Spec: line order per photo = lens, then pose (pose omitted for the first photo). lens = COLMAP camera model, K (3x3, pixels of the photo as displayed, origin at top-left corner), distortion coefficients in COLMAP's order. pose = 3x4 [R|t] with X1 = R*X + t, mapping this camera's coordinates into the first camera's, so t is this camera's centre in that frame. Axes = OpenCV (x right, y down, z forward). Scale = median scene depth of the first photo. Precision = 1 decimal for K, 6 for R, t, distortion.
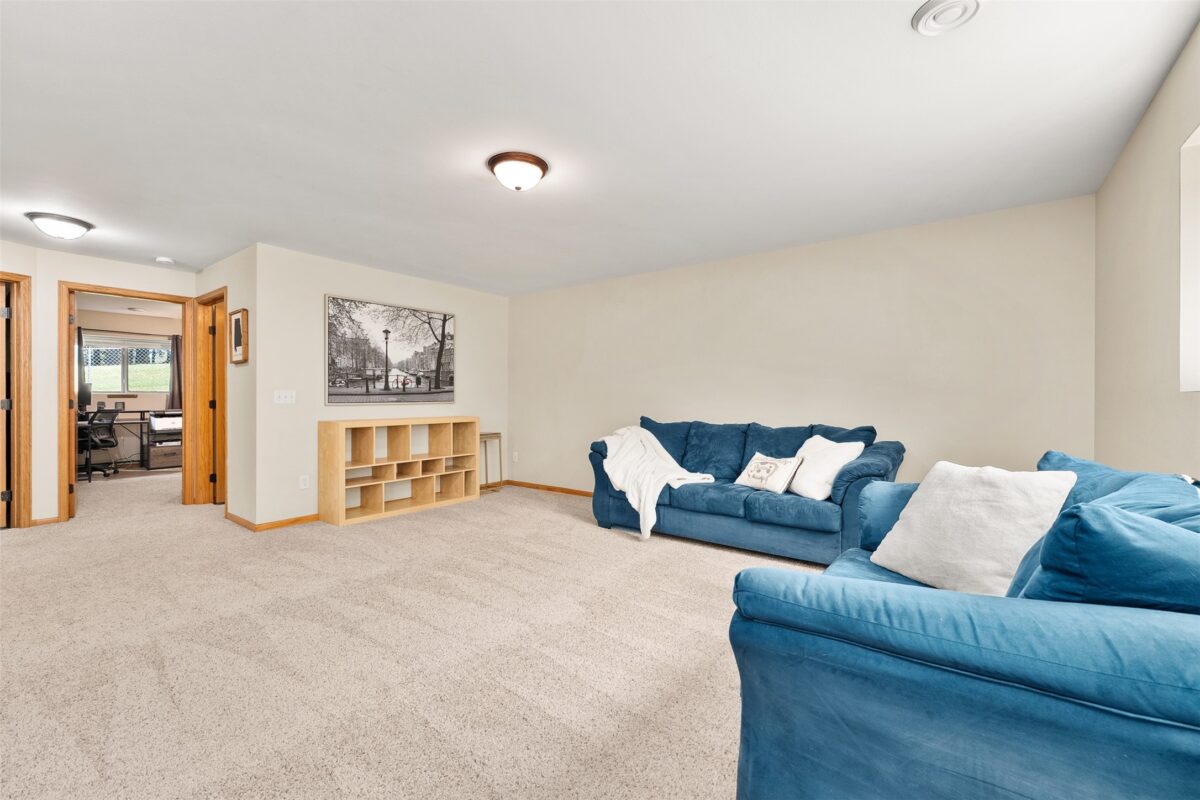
lens RADIAL K [[496.6, 0, 599.8], [0, 496.6, 396.3], [0, 0, 1]] dist [-0.000551, -0.000416]
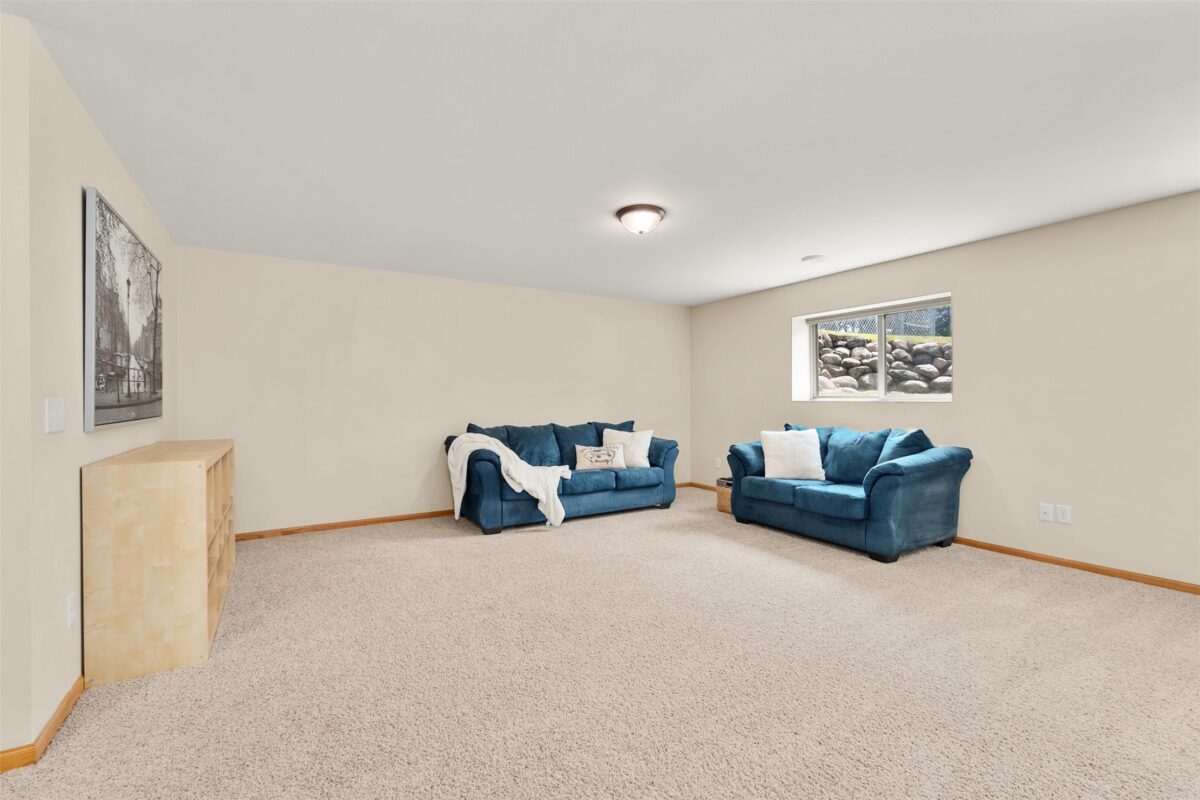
lens RADIAL K [[507.3, 0, 600.0], [0, 507.3, 400.0], [0, 0, 1]] dist [0.000091, 0.000133]
pose [[0.352954, -0.003810, 0.935633, -0.780765], [0.002153, 0.999992, 0.003260, -0.010533], [-0.935638, 0.000863, 0.352959, 0.379303]]
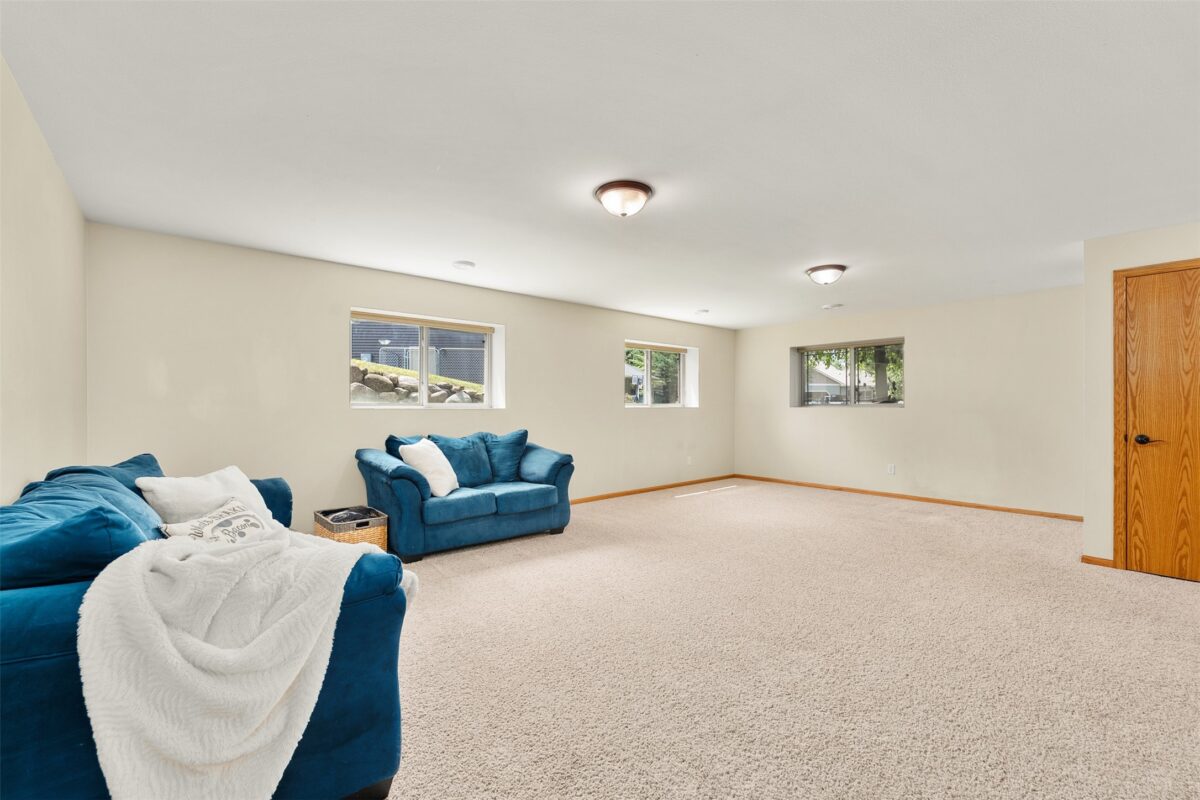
lens RADIAL K [[493.9, 0, 598.0], [0, 493.9, 405.0], [0, 0, 1]] dist [-0.002039, -0.000438]
pose [[-0.977442, -0.001811, 0.211195, -0.197223], [-0.001901, 0.999998, -0.000225, -0.011718], [-0.211194, -0.000621, -0.977444, 1.164415]]
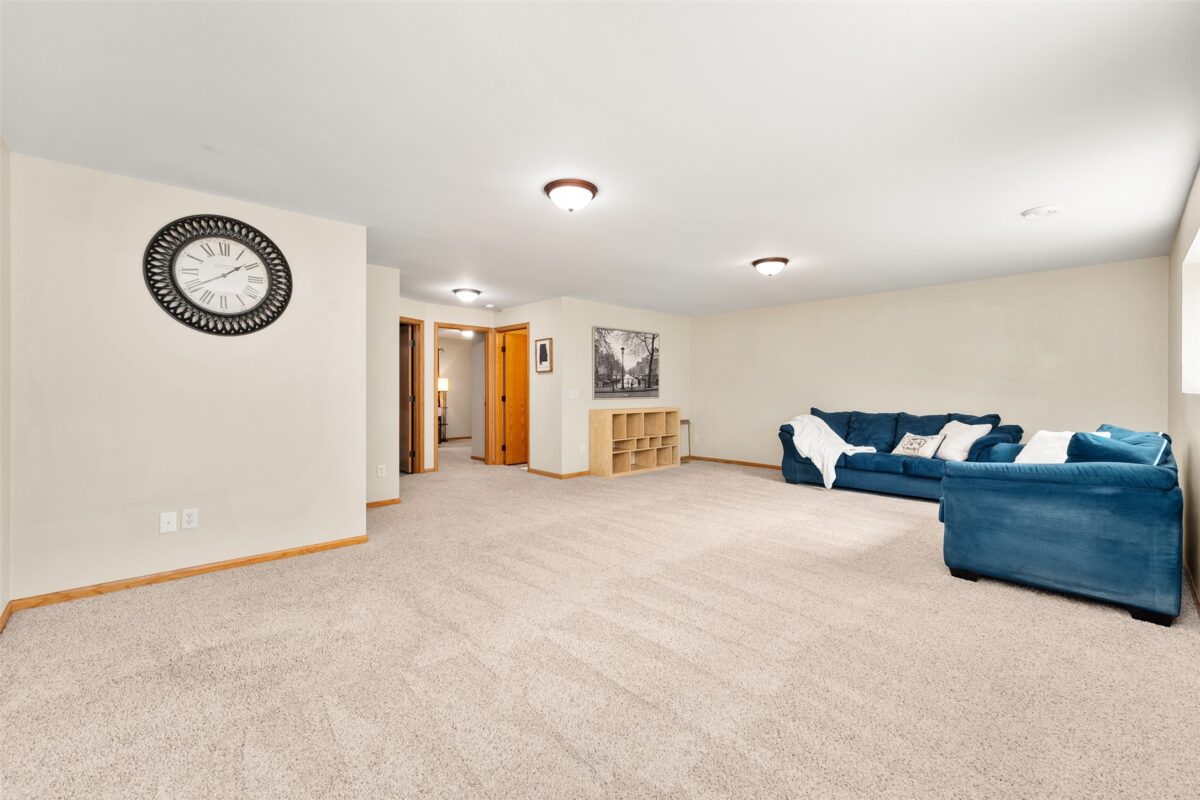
lens RADIAL K [[496.6, 0, 599.8], [0, 496.6, 396.3], [0, 0, 1]] dist [-0.000551, -0.000416]
pose [[0.986172, 0.000456, -0.165722, -0.266568], [0.001524, 0.999929, 0.011820, -0.008740], [0.165716, -0.011909, 0.986102, -0.464535]]
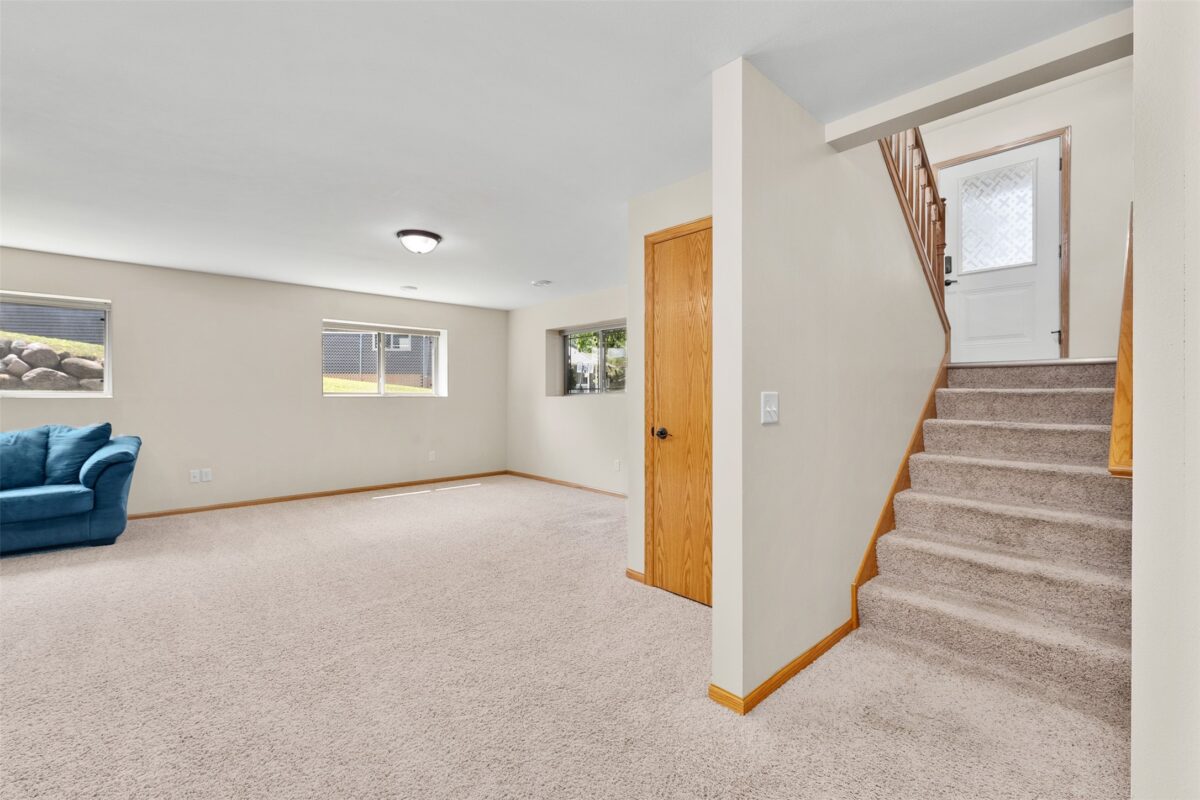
lens RADIAL K [[518.4, 0, 600.9], [0, 518.4, 390.7], [0, 0, 1]] dist [-0.000739, 0.000171]
pose [[-0.984189, -0.000705, 0.177120, -0.864624], [-0.001998, 0.999973, -0.007120, -0.011427], [-0.177110, -0.007362, -0.984164, 0.941930]]
